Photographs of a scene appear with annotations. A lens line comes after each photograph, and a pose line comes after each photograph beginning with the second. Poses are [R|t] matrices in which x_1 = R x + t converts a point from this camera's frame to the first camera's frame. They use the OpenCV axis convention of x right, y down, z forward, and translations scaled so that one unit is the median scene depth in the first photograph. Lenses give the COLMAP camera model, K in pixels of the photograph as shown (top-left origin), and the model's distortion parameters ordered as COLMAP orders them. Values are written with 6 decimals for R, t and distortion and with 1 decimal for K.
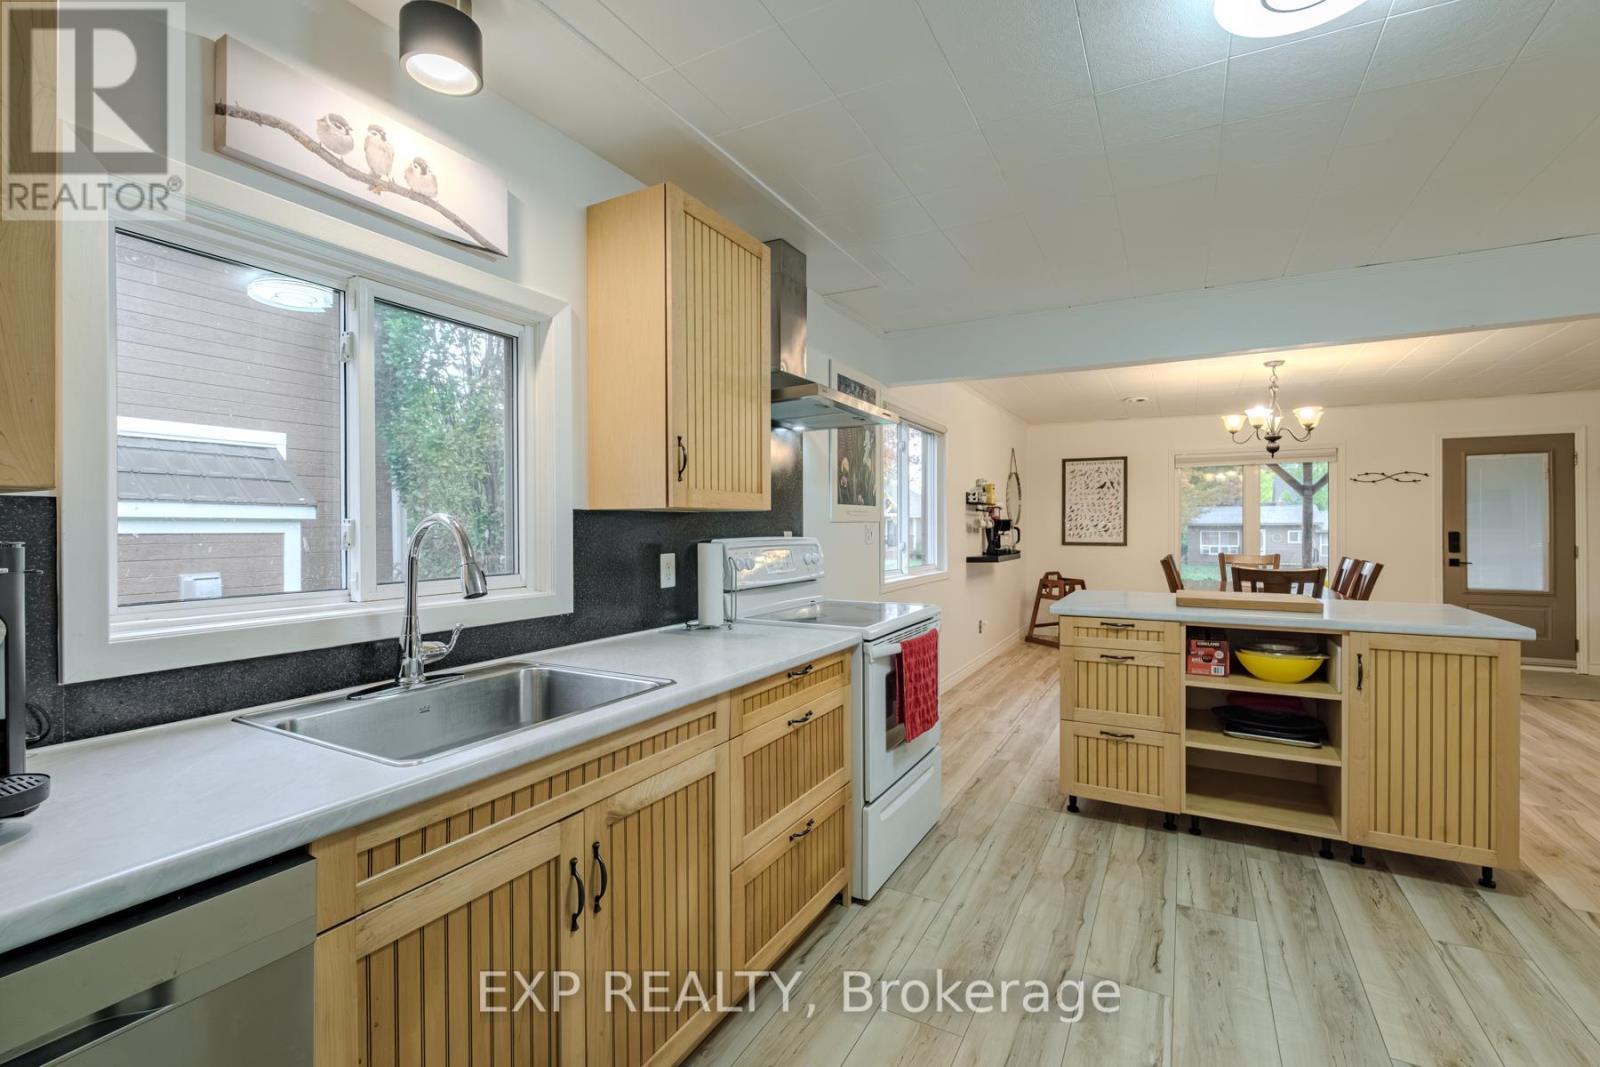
lens RADIAL K [[695.2, 0, 805.9], [0, 695.2, 535.1], [0, 0, 1]] dist [0.015284, -0.009170]
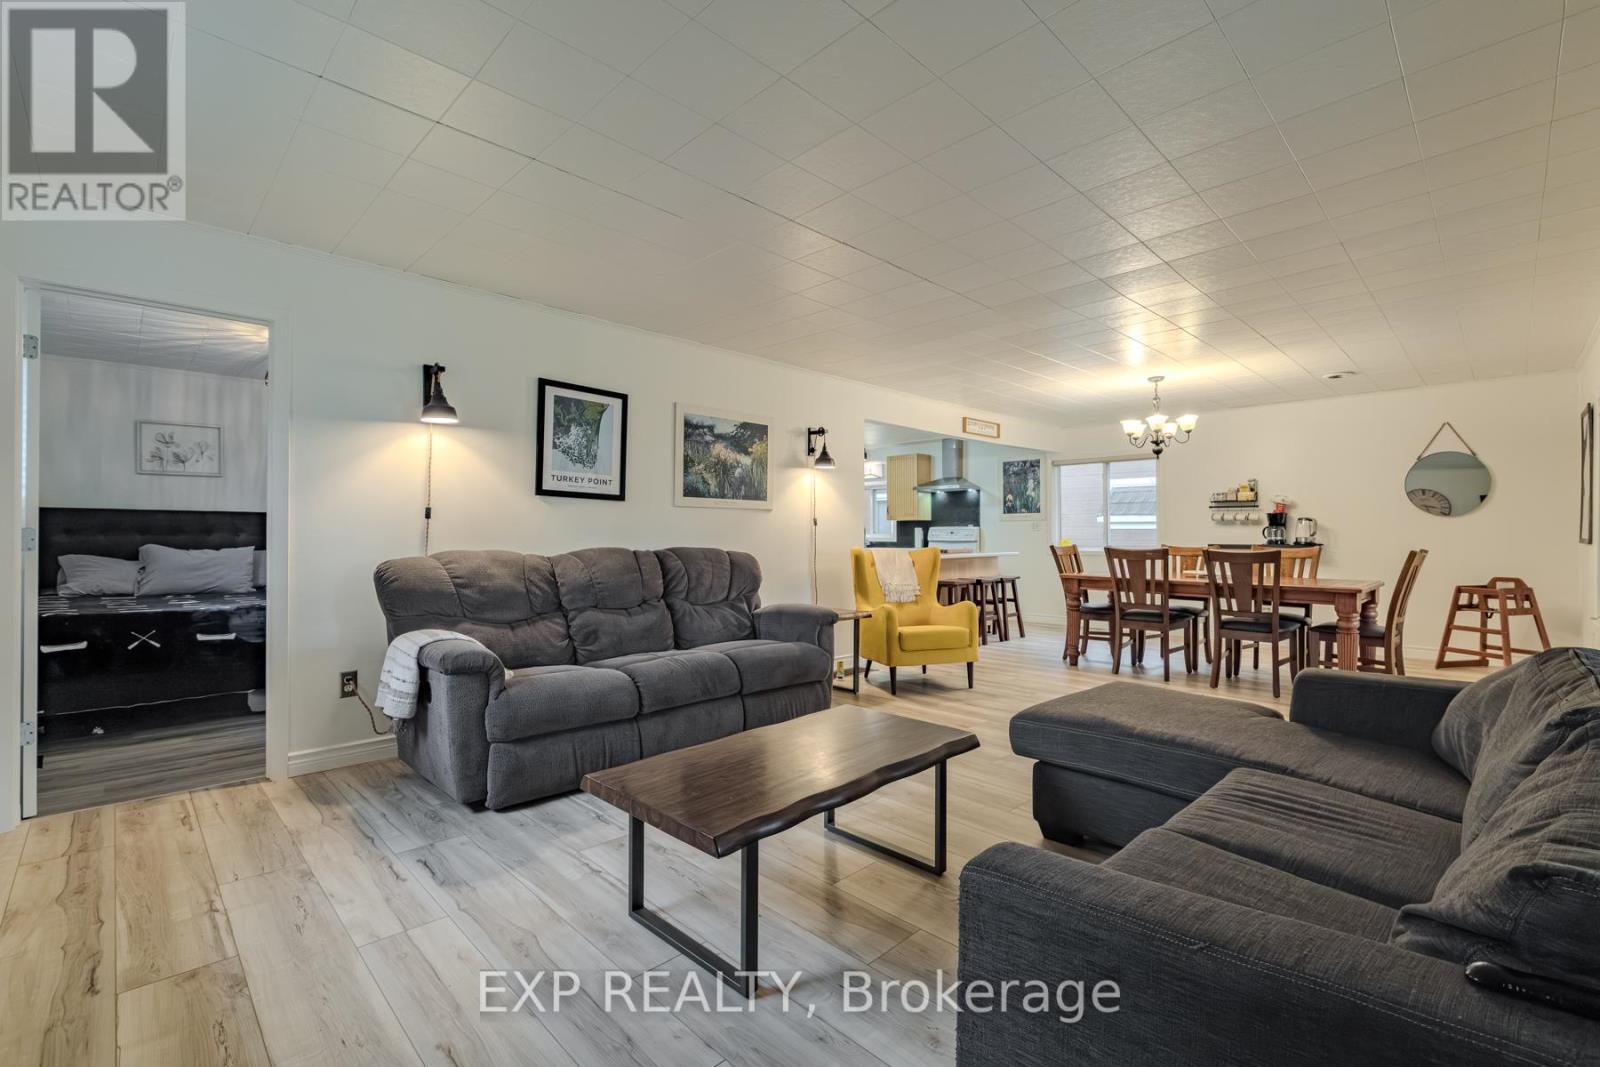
lens RADIAL K [[695.2, 0, 805.9], [0, 695.2, 535.1], [0, 0, 1]] dist [0.015284, -0.009170]
pose [[-0.292609, 0.003953, -0.956224, 3.597920], [-0.010114, 0.999923, 0.007228, 0.028471], [0.956179, 0.011786, -0.292546, 1.424197]]
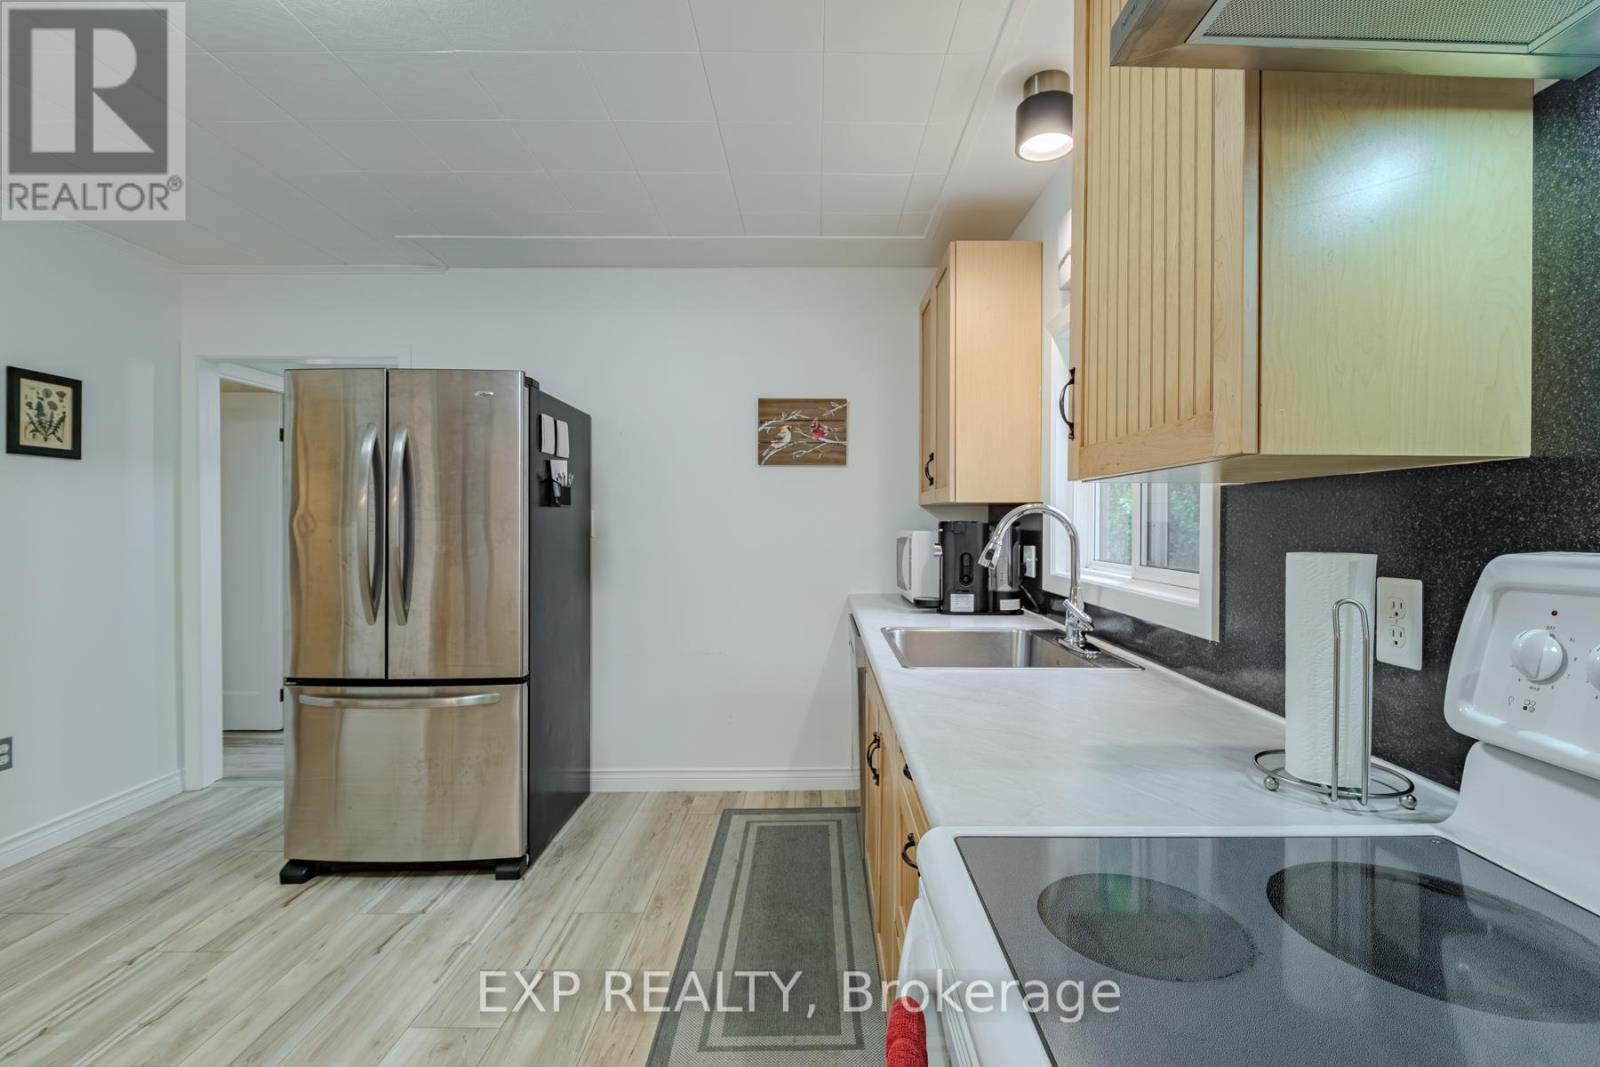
lens RADIAL K [[734.0, 0, 800.0], [0, 734.0, 533.5], [0, 0, 1]] dist [-0.000935, -0.000436]
pose [[-0.885837, 0.003617, -0.463982, 0.258052], [-0.007862, 0.999709, 0.022802, -0.001272], [0.463929, 0.023846, -0.885551, 1.107491]]
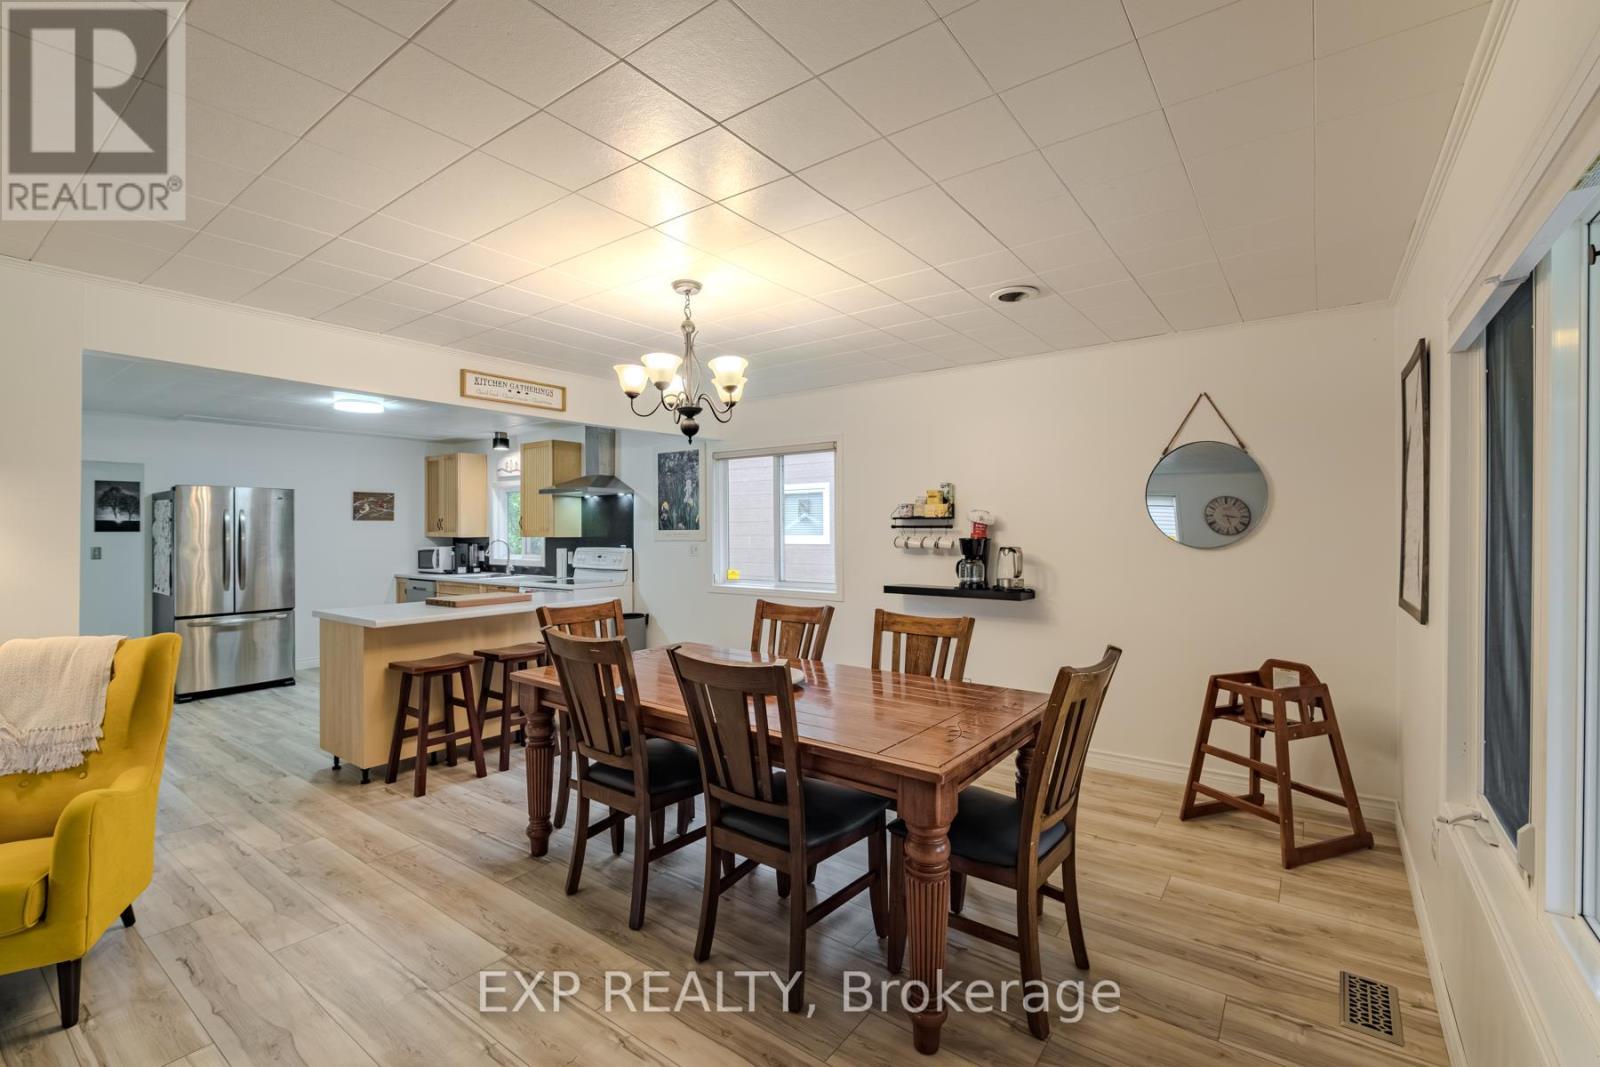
lens RADIAL K [[694.7, 0, 815.4], [0, 694.7, 535.6], [0, 0, 1]] dist [-0.001017, -0.001041]
pose [[-0.130088, 0.010355, -0.991448, 2.272779], [-0.006981, 0.999911, 0.011360, -0.072580], [0.991478, 0.008399, -0.130004, 2.164189]]
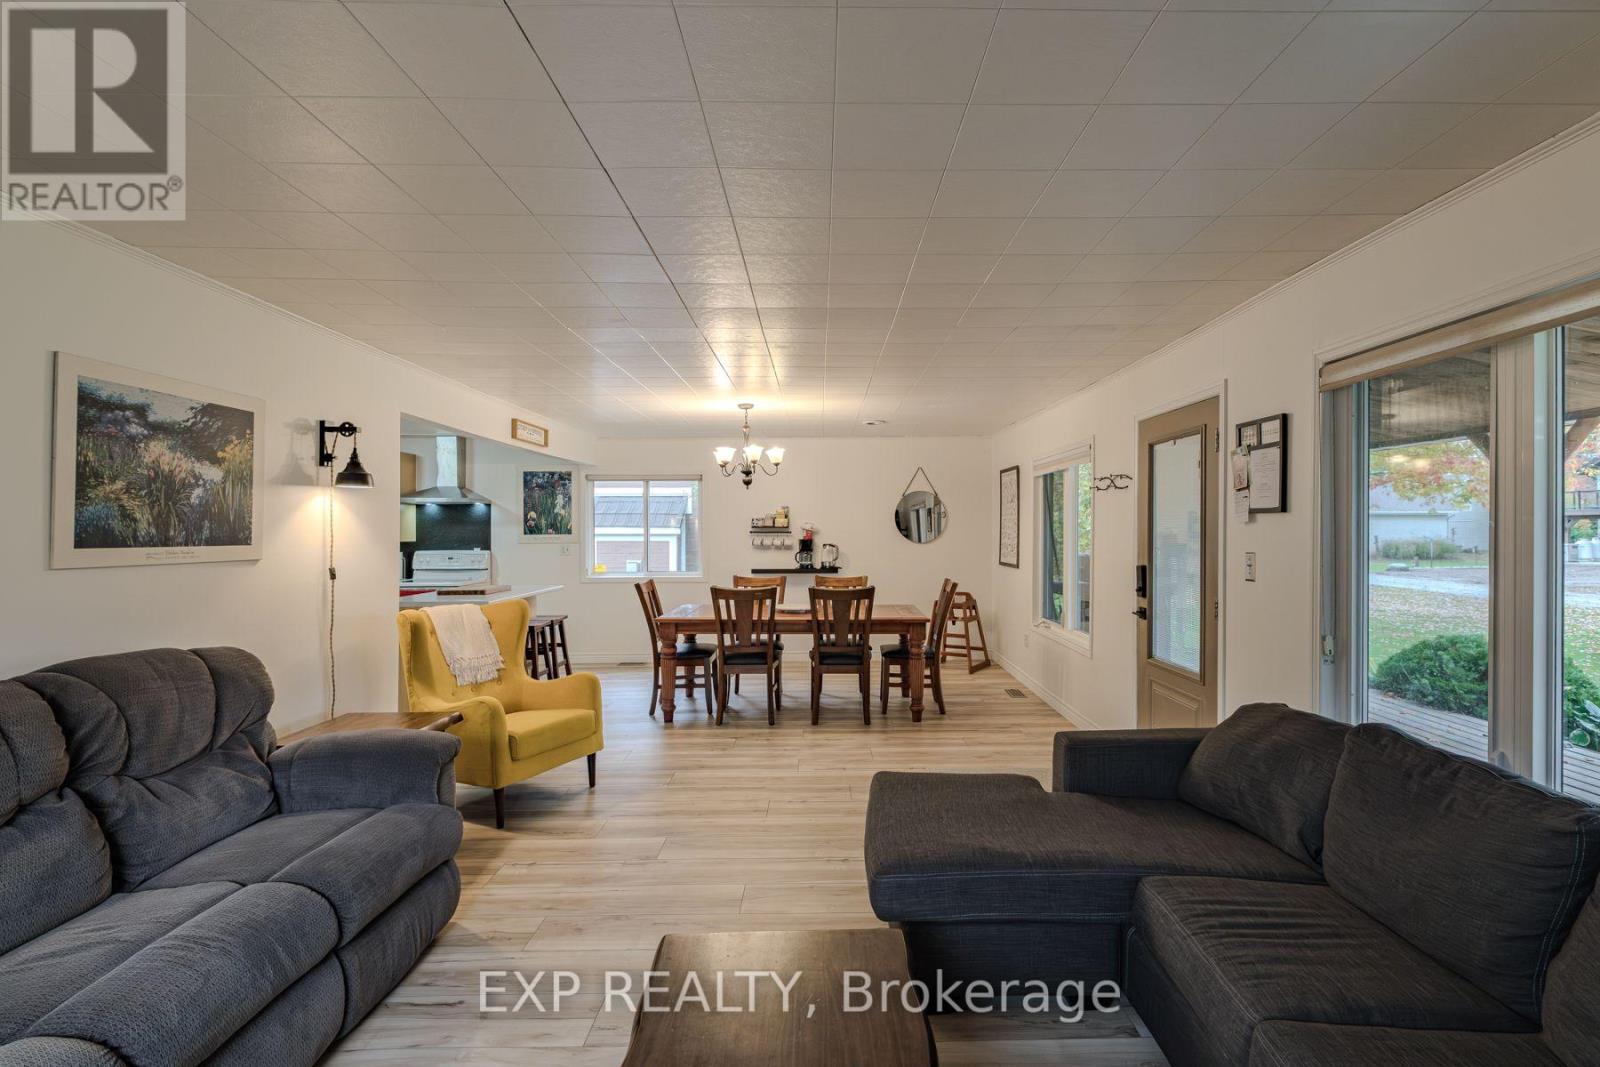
lens RADIAL K [[737.0, 0, 830.4], [0, 737.0, 524.5], [0, 0, 1]] dist [0.000868, -0.005983]
pose [[0.487356, -0.006546, -0.873179, 3.238824], [-0.006460, 0.999918, -0.011102, -0.077205], [0.873180, 0.011051, 0.487273, 0.983688]]
